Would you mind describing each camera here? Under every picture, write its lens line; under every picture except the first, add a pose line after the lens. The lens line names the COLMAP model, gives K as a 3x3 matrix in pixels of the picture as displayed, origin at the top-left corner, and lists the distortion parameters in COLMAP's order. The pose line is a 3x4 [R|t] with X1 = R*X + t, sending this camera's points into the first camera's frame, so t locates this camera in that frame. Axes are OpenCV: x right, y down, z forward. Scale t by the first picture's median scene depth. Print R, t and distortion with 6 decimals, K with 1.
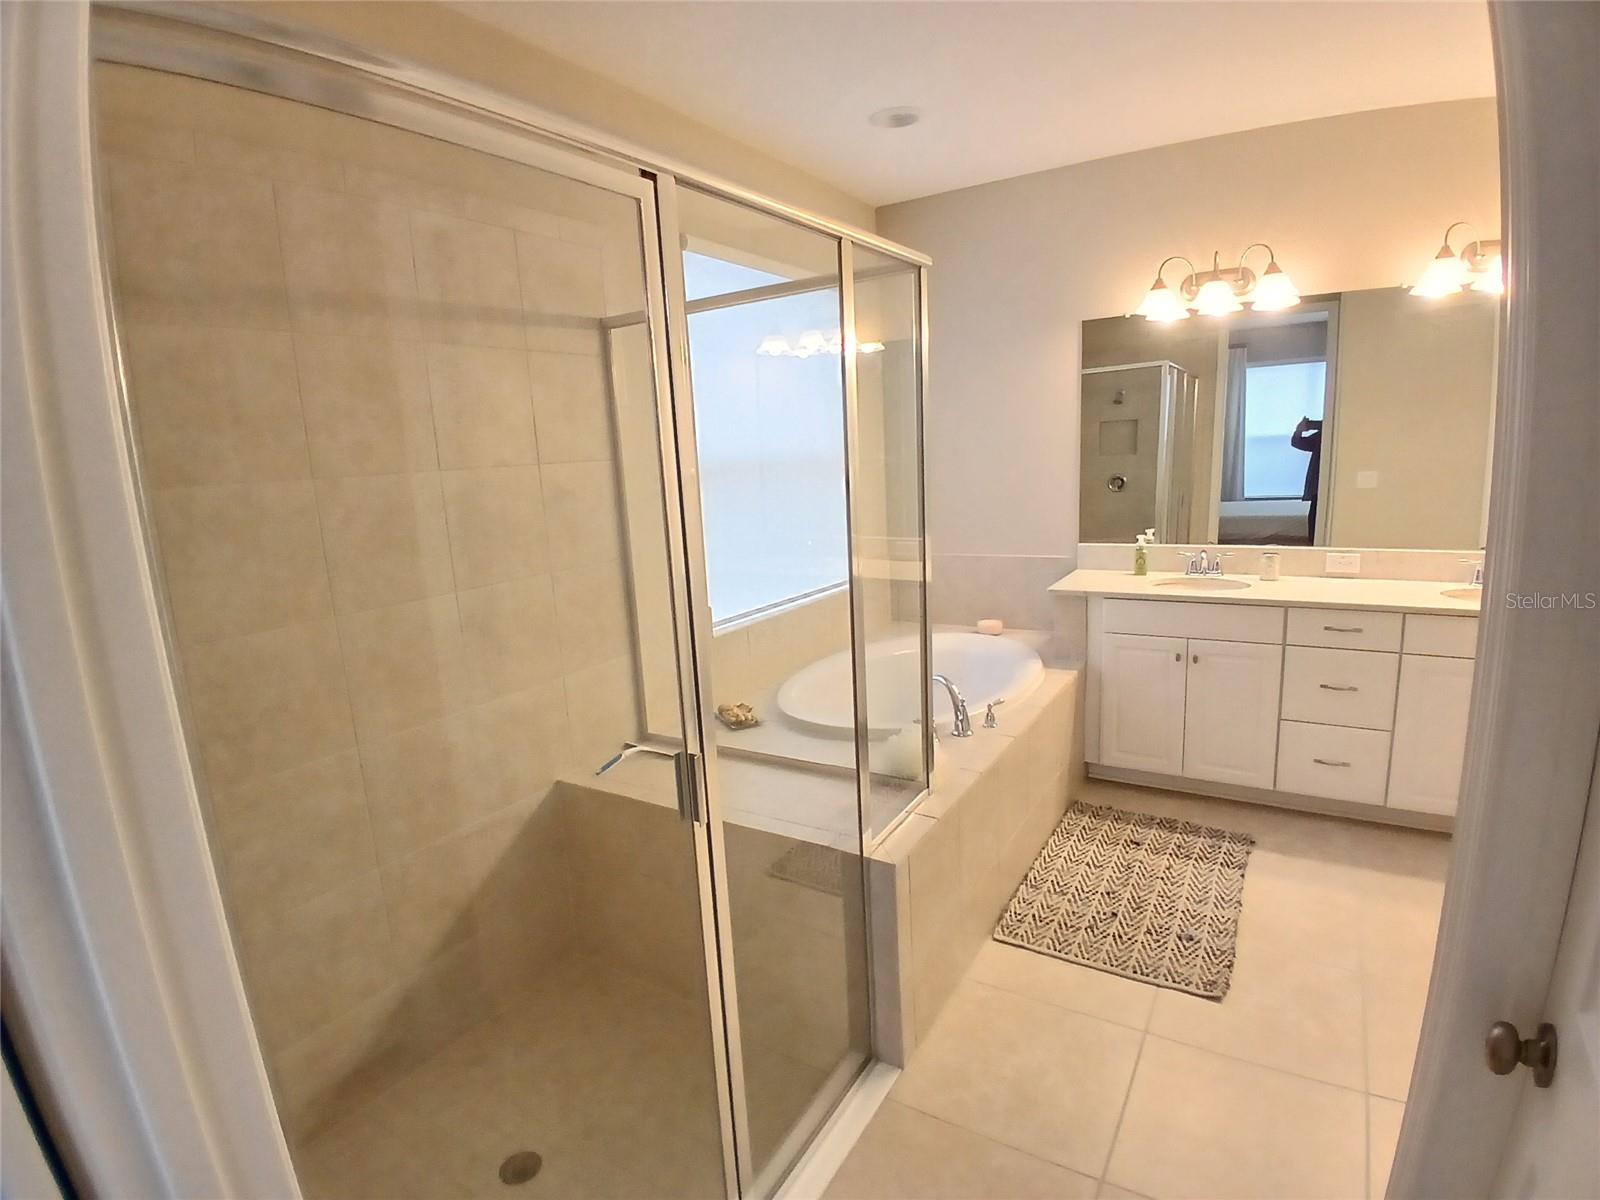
lens RADIAL K [[801.0, 0, 800.0], [0, 801.0, 600.0], [0, 0, 1]] dist [-0.019518, -0.033289]
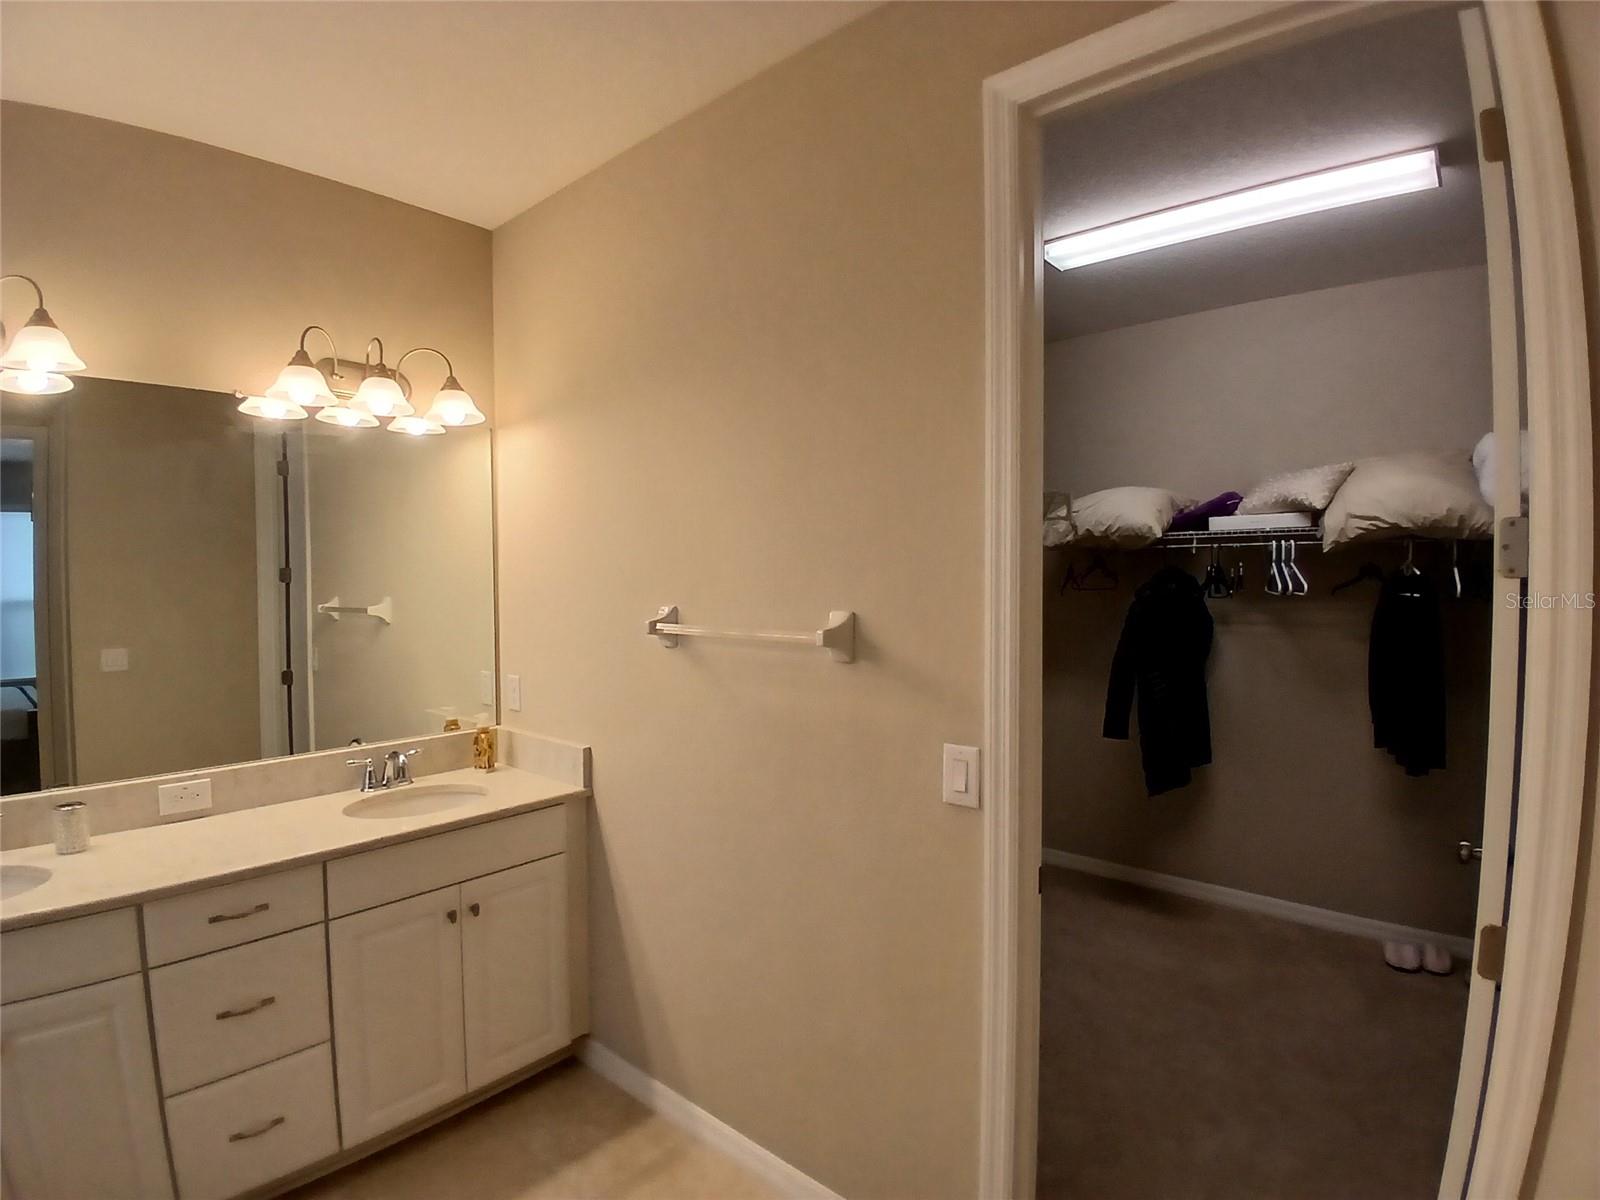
lens RADIAL K [[801.0, 0, 800.0], [0, 801.0, 600.0], [0, 0, 1]] dist [-0.019518, -0.033289]
pose [[0.152737, 0.028381, 0.987859, 0.147178], [0.183900, 0.981313, -0.056626, -0.080923], [-0.971006, 0.190316, 0.144663, 0.421083]]
